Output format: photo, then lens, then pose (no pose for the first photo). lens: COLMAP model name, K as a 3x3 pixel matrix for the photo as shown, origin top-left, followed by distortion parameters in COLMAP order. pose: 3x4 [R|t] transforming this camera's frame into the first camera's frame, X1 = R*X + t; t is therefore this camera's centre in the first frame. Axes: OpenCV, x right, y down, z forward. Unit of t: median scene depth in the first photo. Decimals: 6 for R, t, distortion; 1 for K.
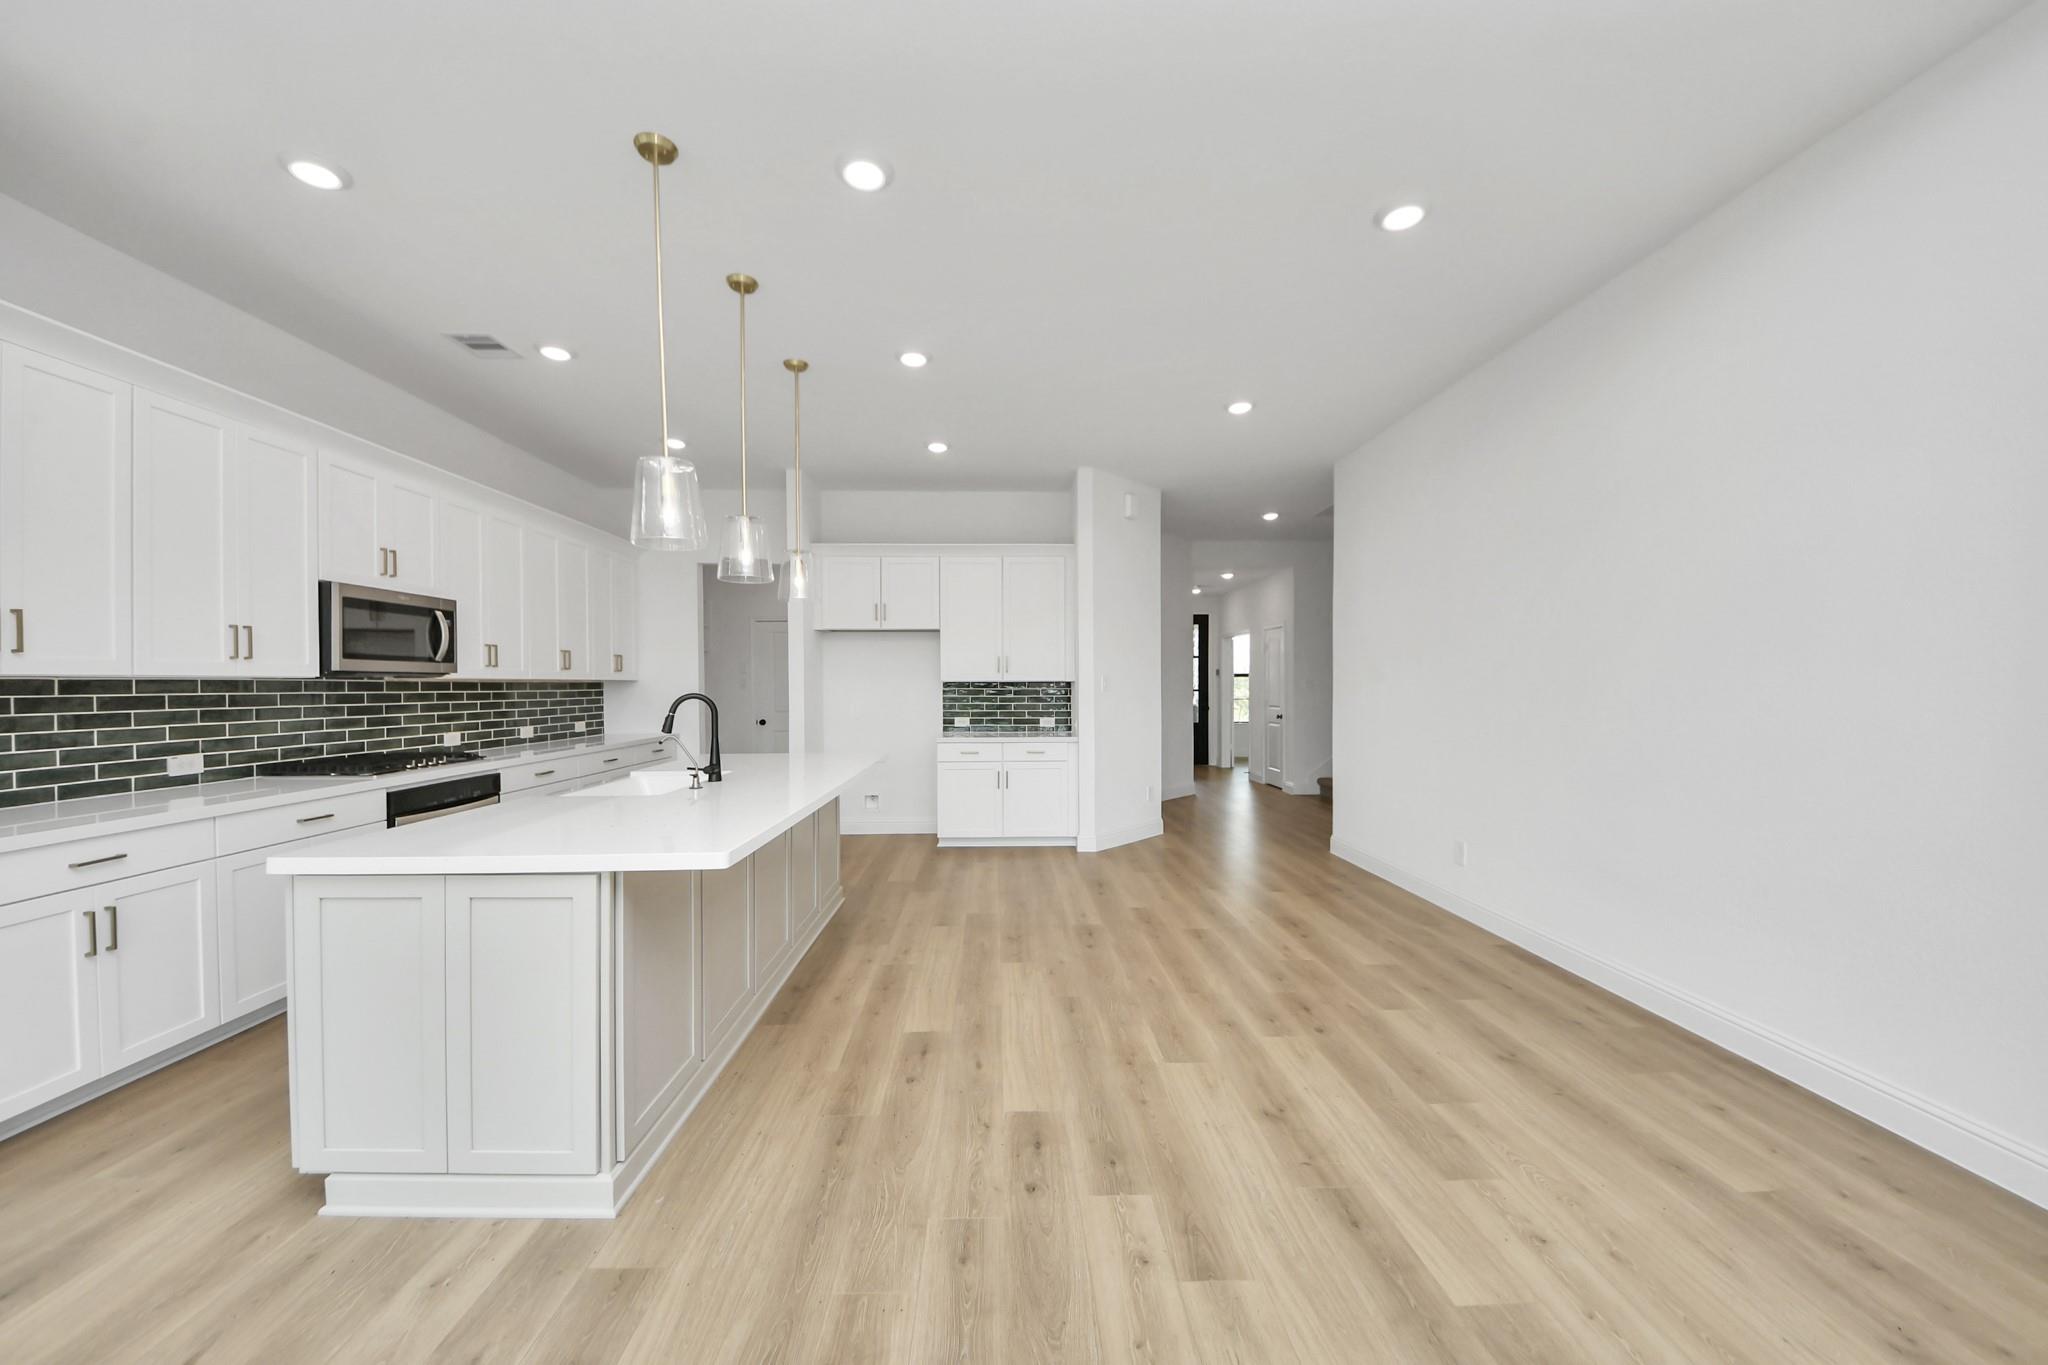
lens RADIAL K [[730.3, 0, 1017.5], [0, 730.3, 691.5], [0, 0, 1]] dist [0.003661, -0.001867]
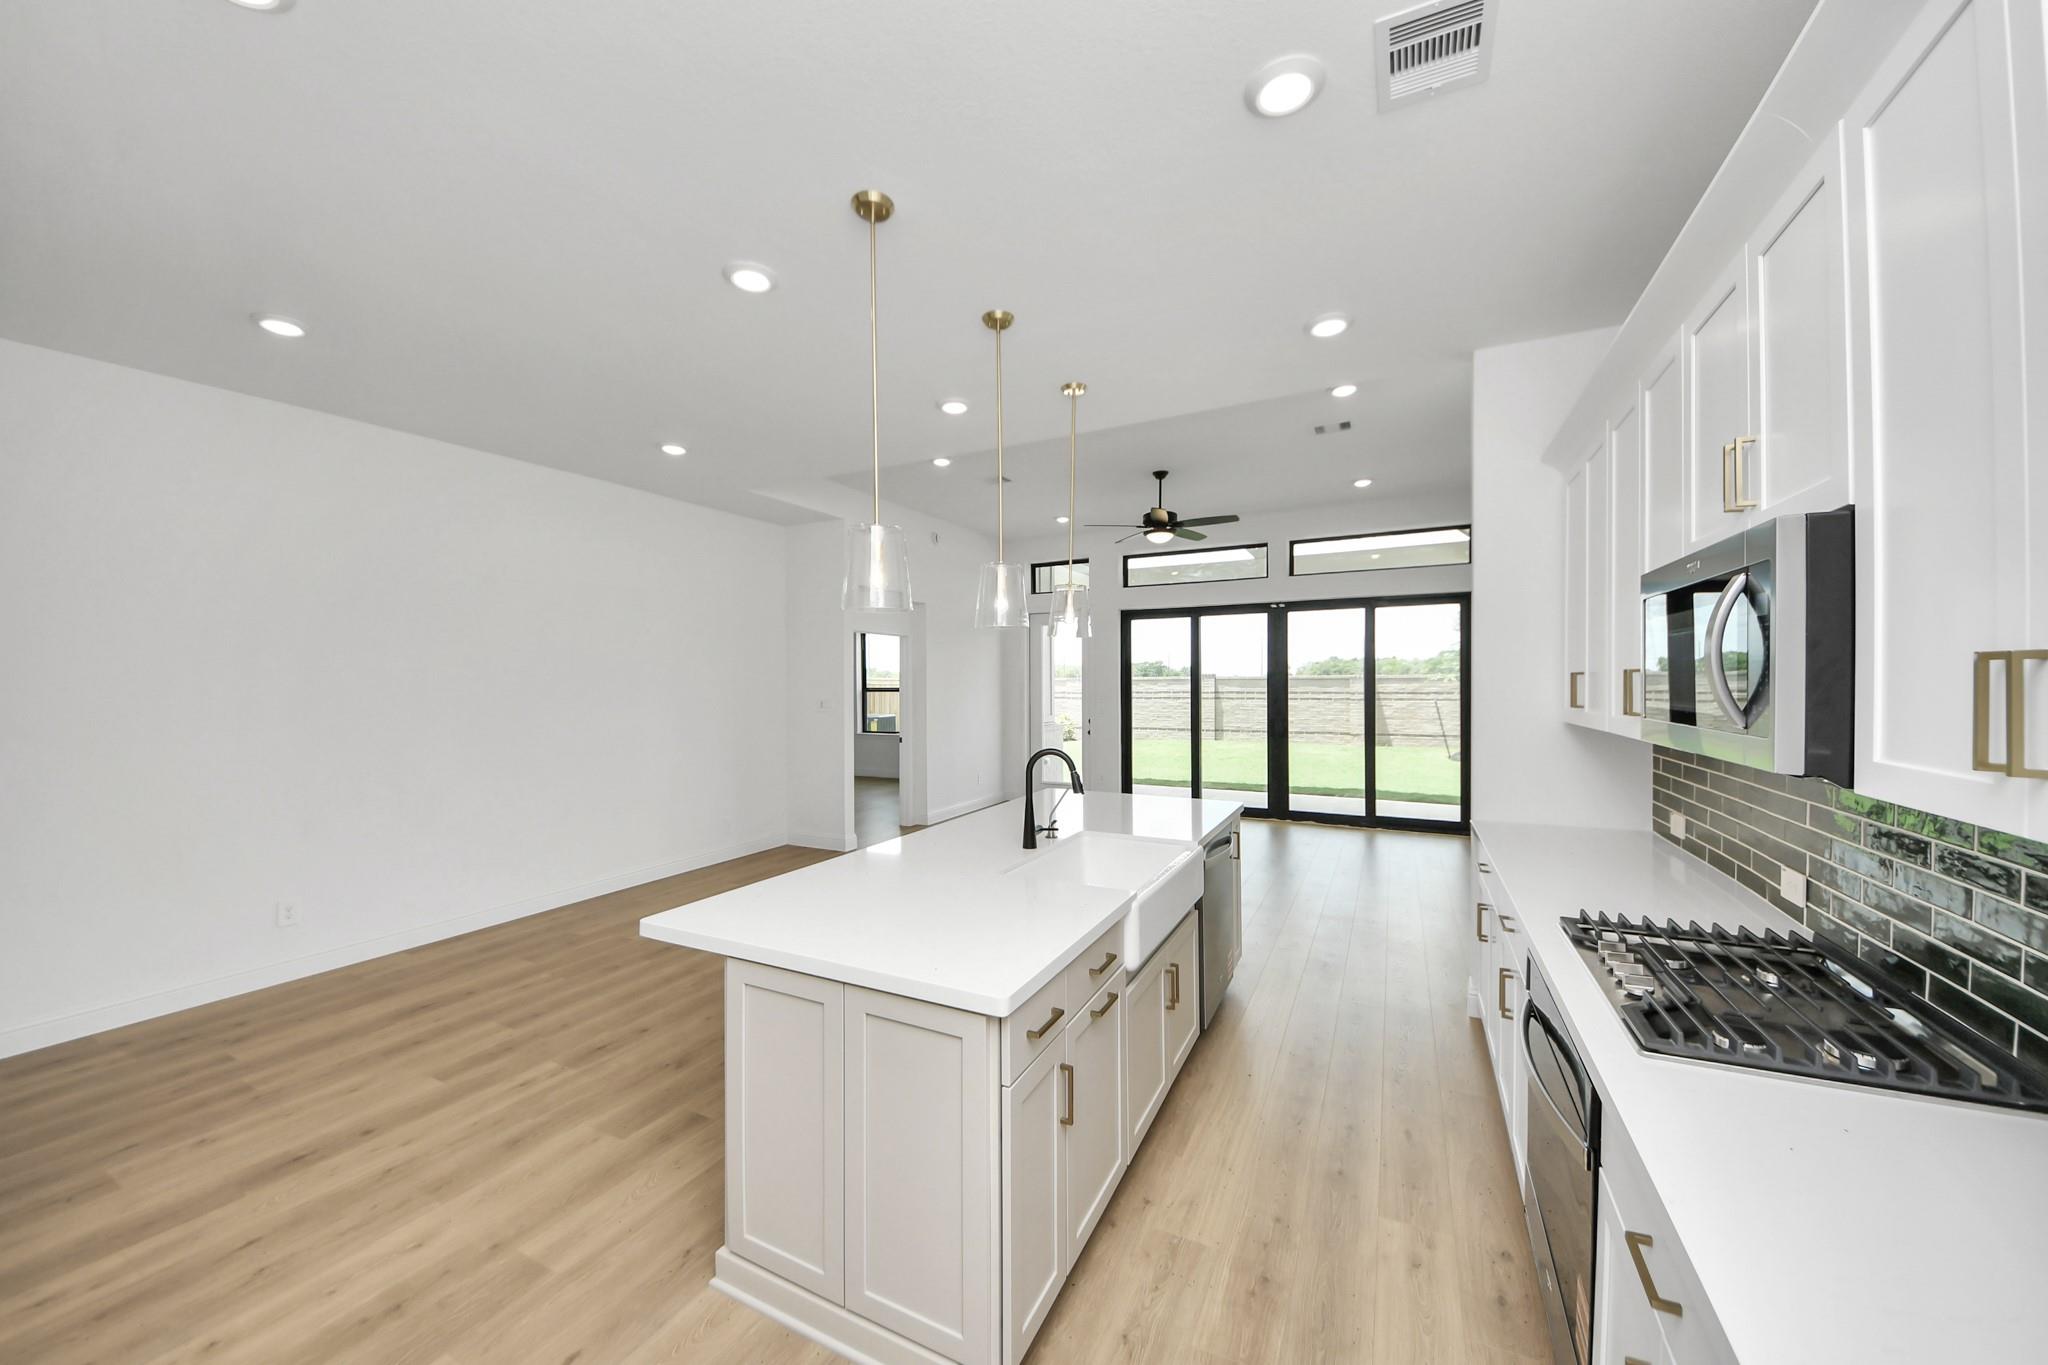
lens RADIAL K [[730.3, 0, 1014.2], [0, 730.3, 687.5], [0, 0, 1]] dist [0.003661, -0.001867]
pose [[-0.874501, -0.001106, 0.485022, -0.709682], [0.011319, 0.999679, 0.022687, -0.083124], [-0.484891, 0.025330, -0.874208, 1.500966]]
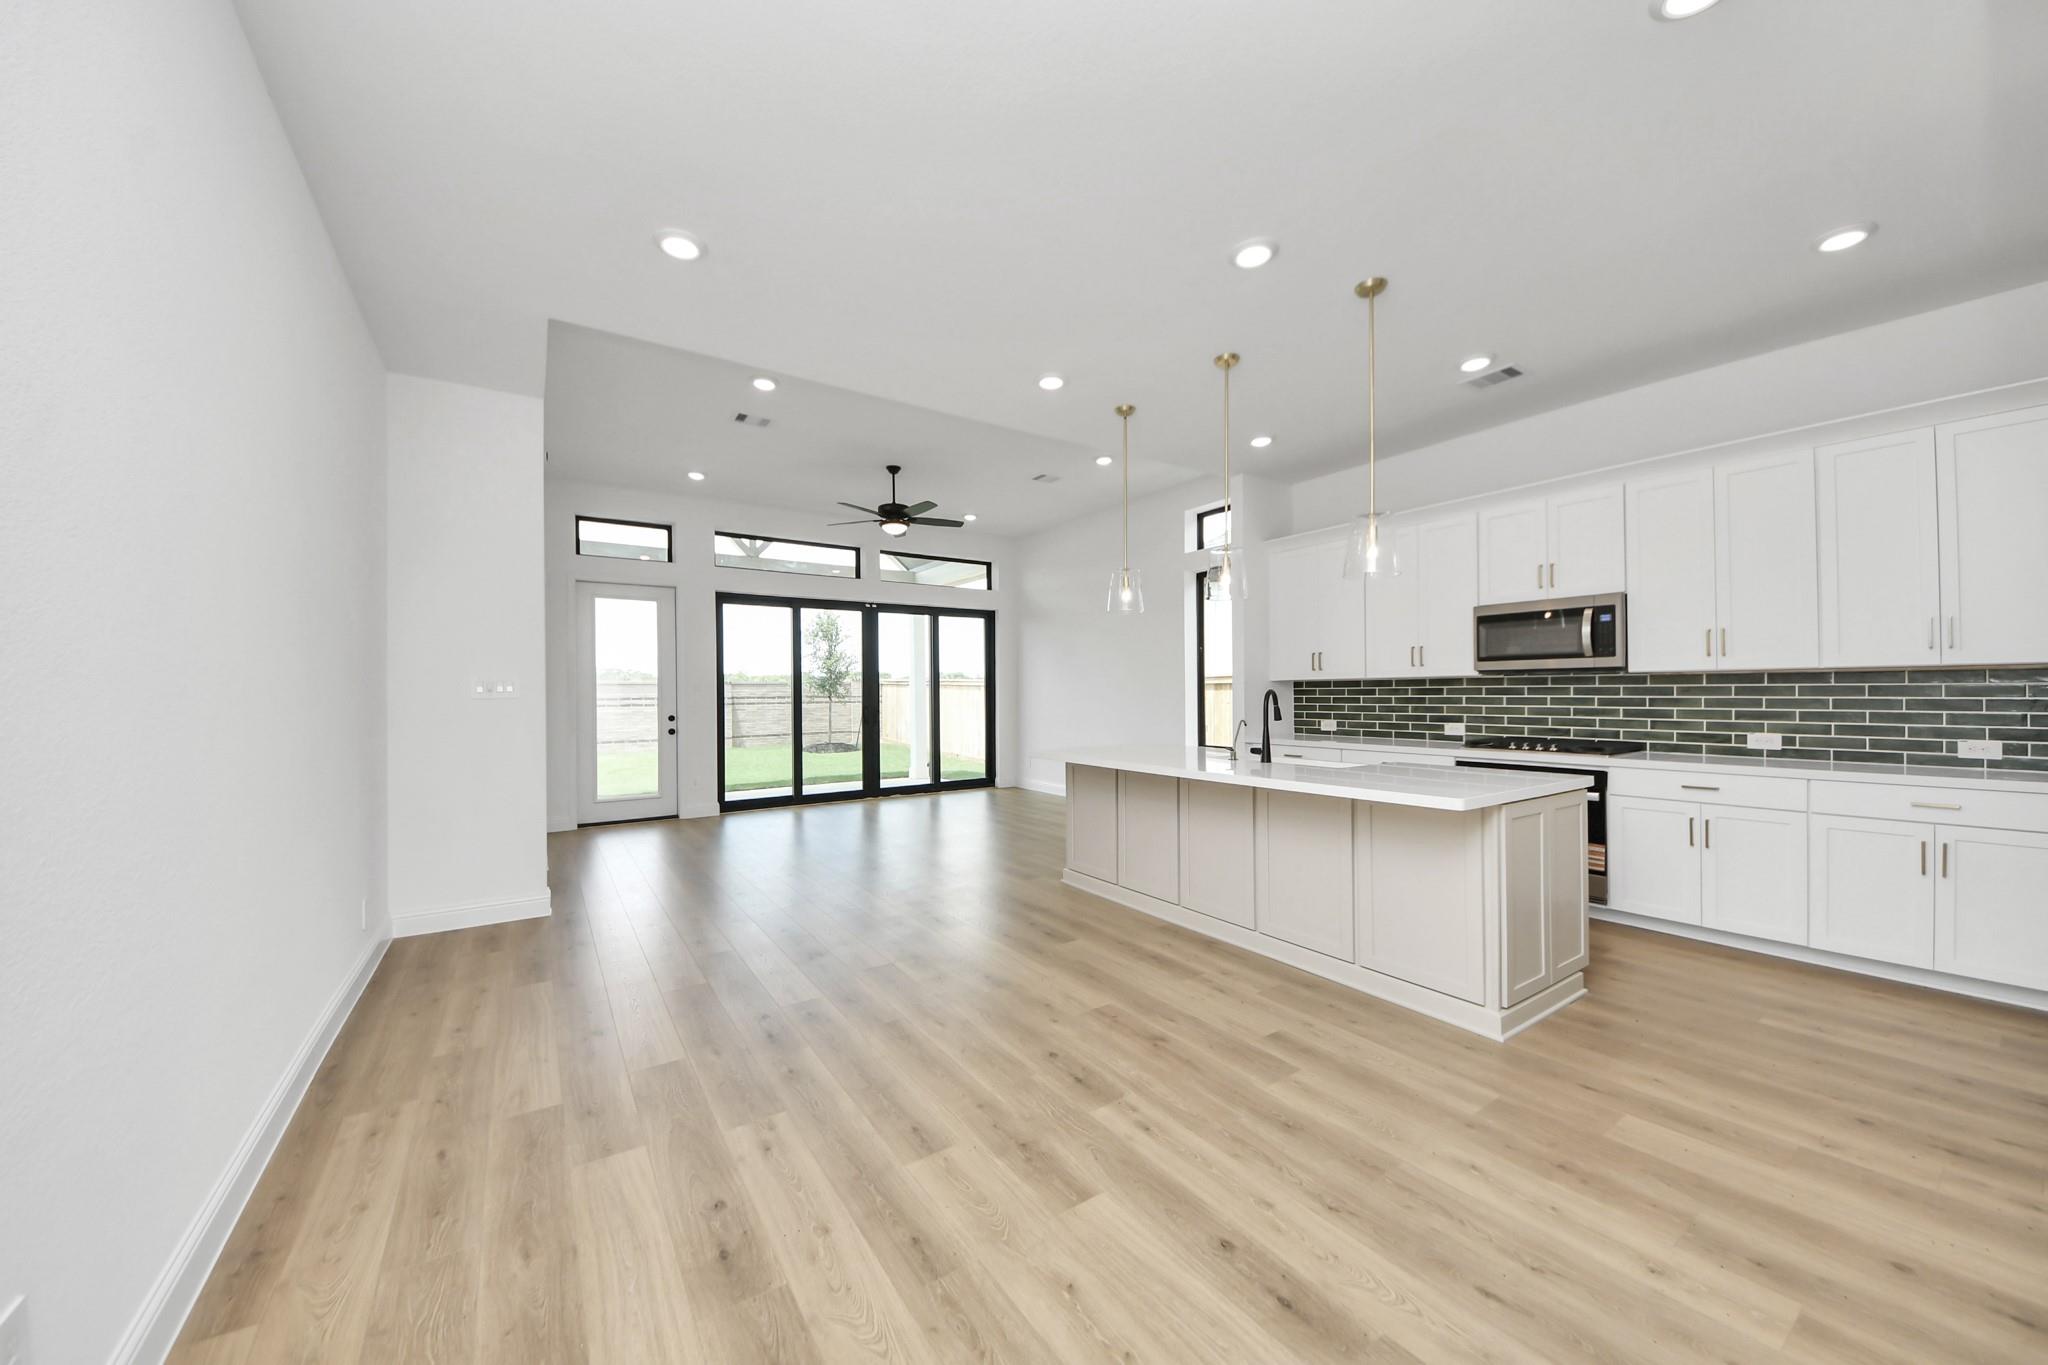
lens RADIAL K [[730.3, 0, 1006.5], [0, 730.3, 684.3], [0, 0, 1]] dist [0.003661, -0.001867]
pose [[-0.856334, 0.006340, -0.516384, 0.481934], [0.006884, 0.999976, 0.000862, -0.008489], [0.516377, -0.002817, -0.856357, 1.528489]]
